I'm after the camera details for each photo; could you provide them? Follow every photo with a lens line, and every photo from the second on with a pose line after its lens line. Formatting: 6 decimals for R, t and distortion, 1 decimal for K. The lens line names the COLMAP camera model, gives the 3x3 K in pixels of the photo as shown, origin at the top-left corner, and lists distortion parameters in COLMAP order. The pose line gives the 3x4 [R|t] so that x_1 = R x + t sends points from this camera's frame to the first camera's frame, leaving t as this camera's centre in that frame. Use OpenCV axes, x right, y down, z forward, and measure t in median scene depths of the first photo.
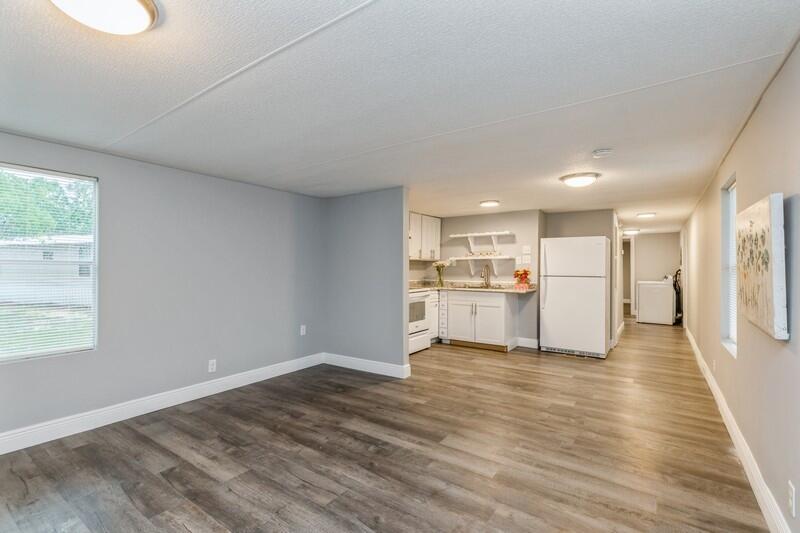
lens RADIAL K [[361.5, 0, 398.7], [0, 361.5, 267.0], [0, 0, 1]] dist [0.003315, -0.000047]
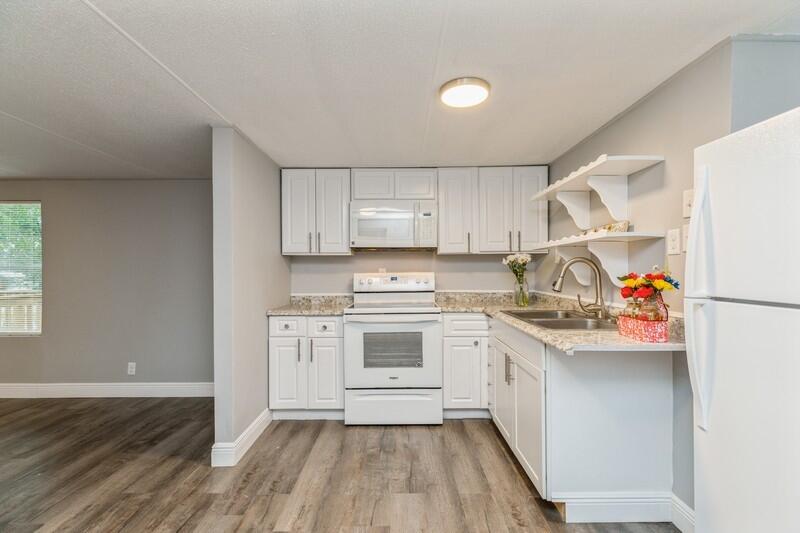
lens RADIAL K [[355.5, 0, 399.0], [0, 355.5, 267.3], [0, 0, 1]] dist [0.003836, -0.000254]
pose [[0.577092, -0.008962, -0.816630, 0.497097], [0.009003, 0.999949, -0.004611, 0.003392], [0.816629, -0.004691, 0.577144, 0.716090]]
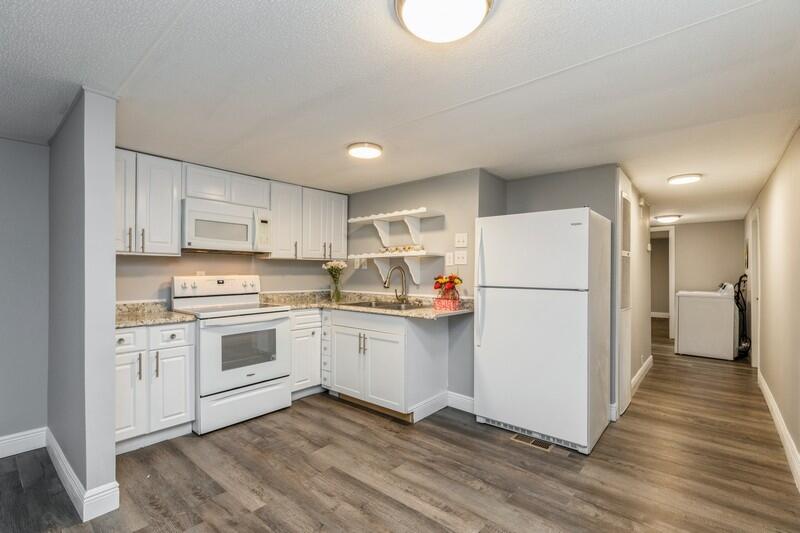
lens RADIAL K [[364.2, 0, 400.5], [0, 364.2, 269.9], [0, 0, 1]] dist [0.002536, 0.000053]
pose [[0.995941, 0.000401, -0.090002, 0.343292], [-0.000557, 0.999998, -0.001710, 0.000654], [0.090001, 0.001753, 0.995940, 0.458590]]
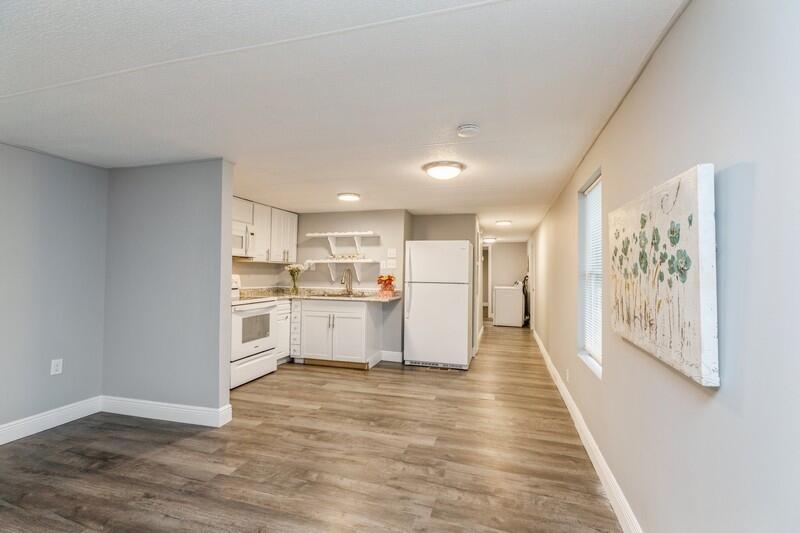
lens RADIAL K [[355.5, 0, 399.0], [0, 355.5, 267.3], [0, 0, 1]] dist [0.003836, -0.000254]
pose [[0.945783, 0.014291, 0.324485, 0.091679], [-0.010475, 0.999854, -0.013504, -0.000452], [-0.324631, 0.009373, 0.945794, 0.169615]]
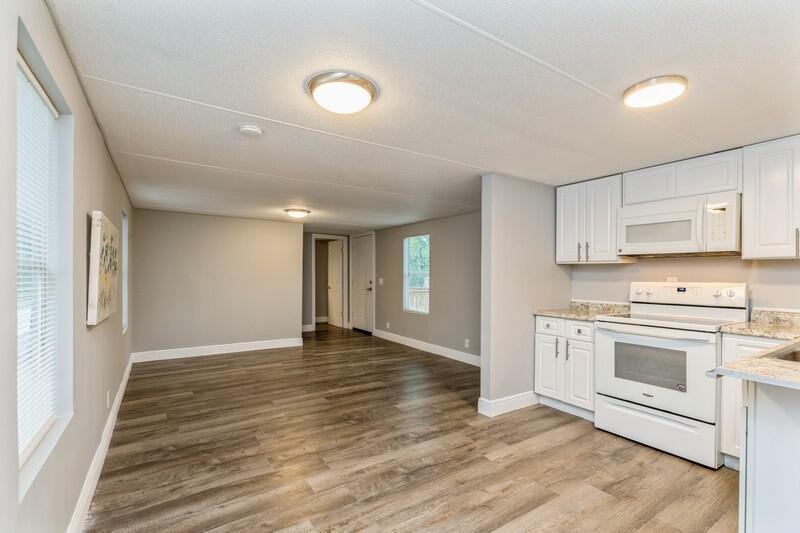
lens RADIAL K [[363.5, 0, 395.4], [0, 363.5, 277.5], [0, 0, 1]] dist [0.002624, 0.000204]
pose [[-0.368369, 0.000241, -0.929680, 0.656663], [-0.006579, 0.999974, 0.002866, 0.003879], [0.929656, 0.007172, -0.368358, 0.876918]]
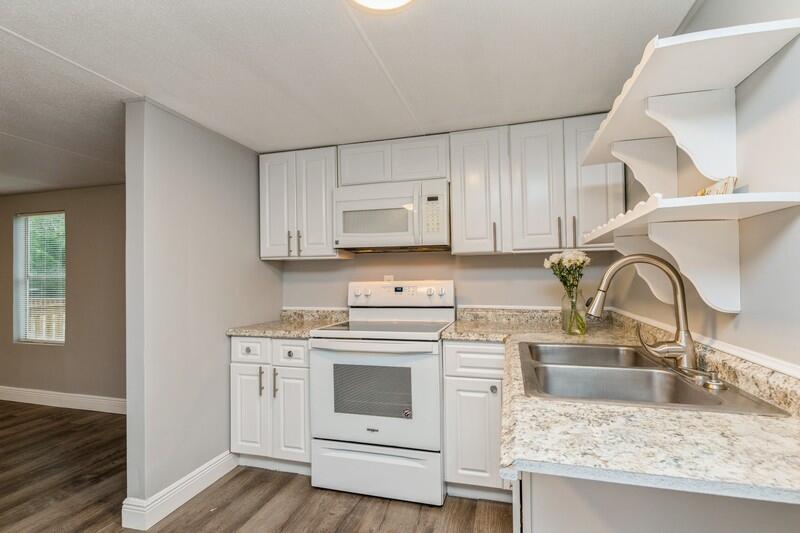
lens RADIAL K [[389.1, 0, 398.4], [0, 389.1, 268.4], [0, 0, 1]] dist [-0.003775, 0.000227]
pose [[0.331938, -0.022830, -0.943025, 0.459221], [0.016779, 0.999692, -0.018295, 0.002726], [0.943152, -0.009750, 0.332219, 0.908312]]
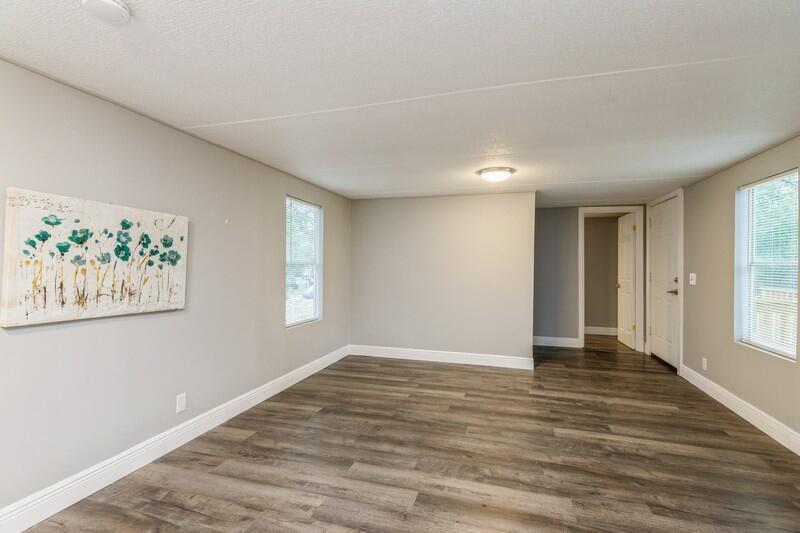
lens RADIAL K [[371.5, 0, 399.1], [0, 371.5, 267.9], [0, 0, 1]] dist [0.002856, 0.000103]
pose [[-0.948551, -0.006238, -0.316563, 0.198495], [-0.007798, 0.999963, 0.003662, 0.002431], [0.316528, 0.005943, -0.948565, 0.851781]]
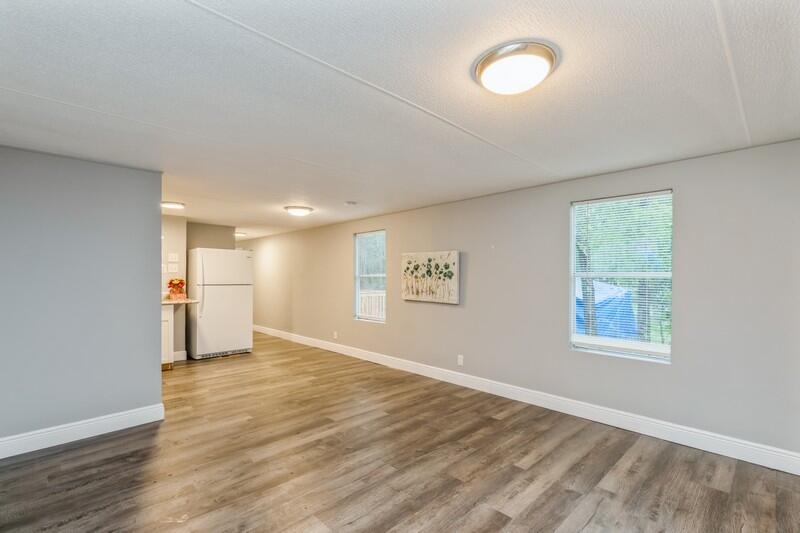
lens RADIAL K [[366.2, 0, 395.9], [0, 366.2, 278.7], [0, 0, 1]] dist [-0.000155, 0.000027]
pose [[0.189873, -0.003912, 0.981801, -0.520682], [-0.005554, 0.999972, 0.005059, -0.001286], [-0.981793, -0.006413, 0.189846, 0.278399]]
